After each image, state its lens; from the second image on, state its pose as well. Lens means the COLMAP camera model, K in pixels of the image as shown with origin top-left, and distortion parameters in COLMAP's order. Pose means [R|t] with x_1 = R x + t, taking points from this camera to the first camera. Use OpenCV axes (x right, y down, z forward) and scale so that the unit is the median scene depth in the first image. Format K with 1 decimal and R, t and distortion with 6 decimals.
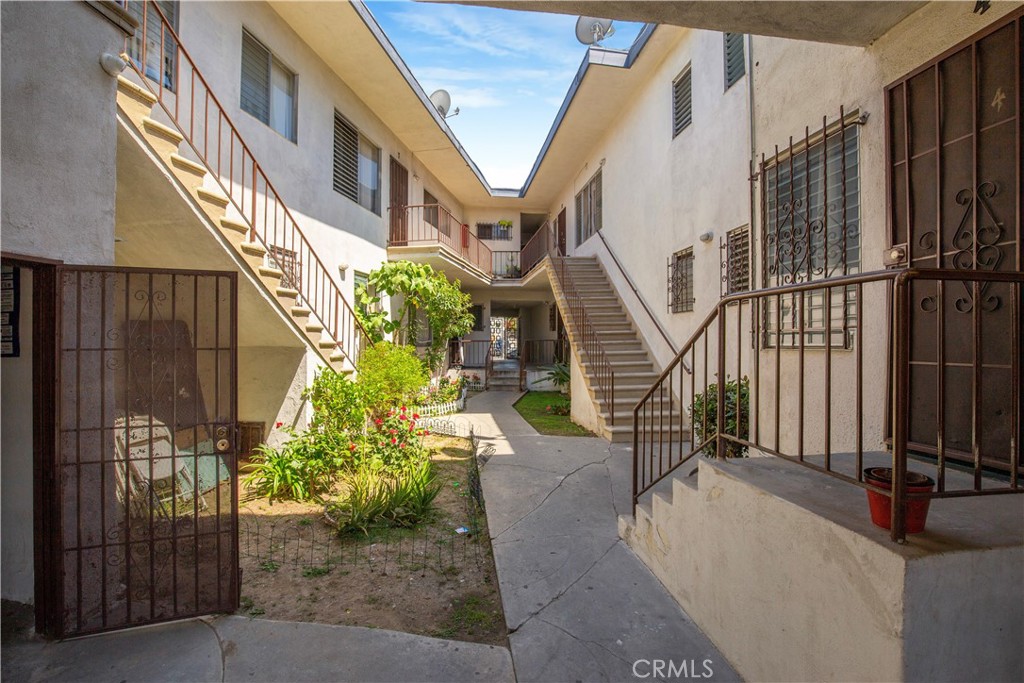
lens RADIAL K [[465.4, 0, 512.0], [0, 465.4, 341.5], [0, 0, 1]] dist [-0.000544, 0.000050]
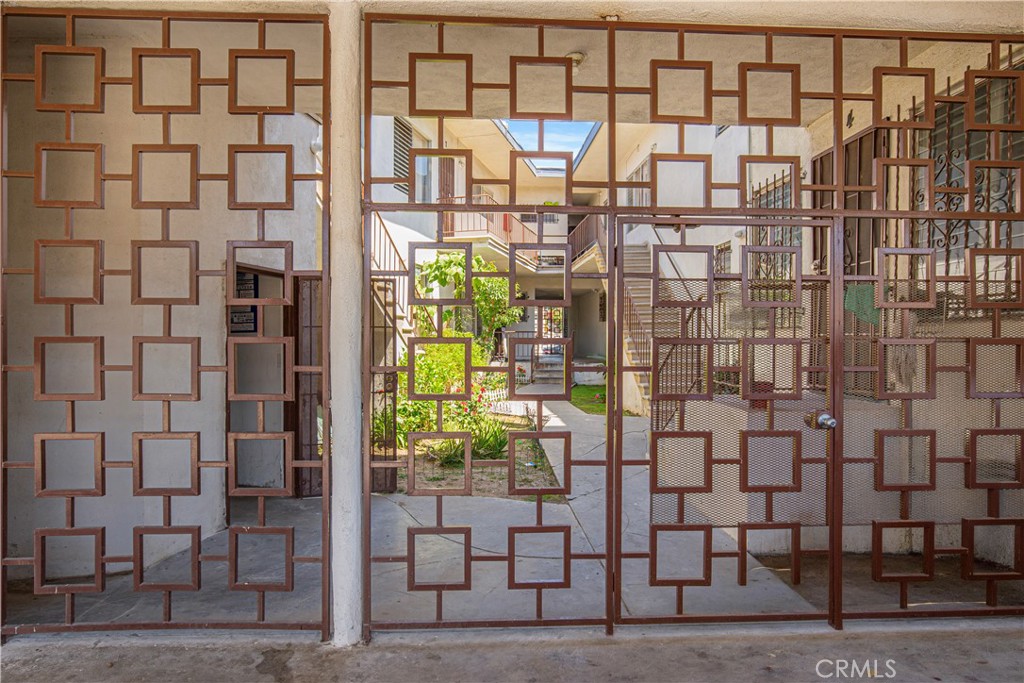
lens RADIAL K [[615.8, 0, 512.0], [0, 615.8, 341.5], [0, 0, 1]] dist [-0.000268, -0.000006]
pose [[0.997875, 0.001972, -0.065133, -0.018624], [-0.001679, 0.999988, 0.004549, 0.017811], [0.065141, -0.004430, 0.997866, -0.348094]]
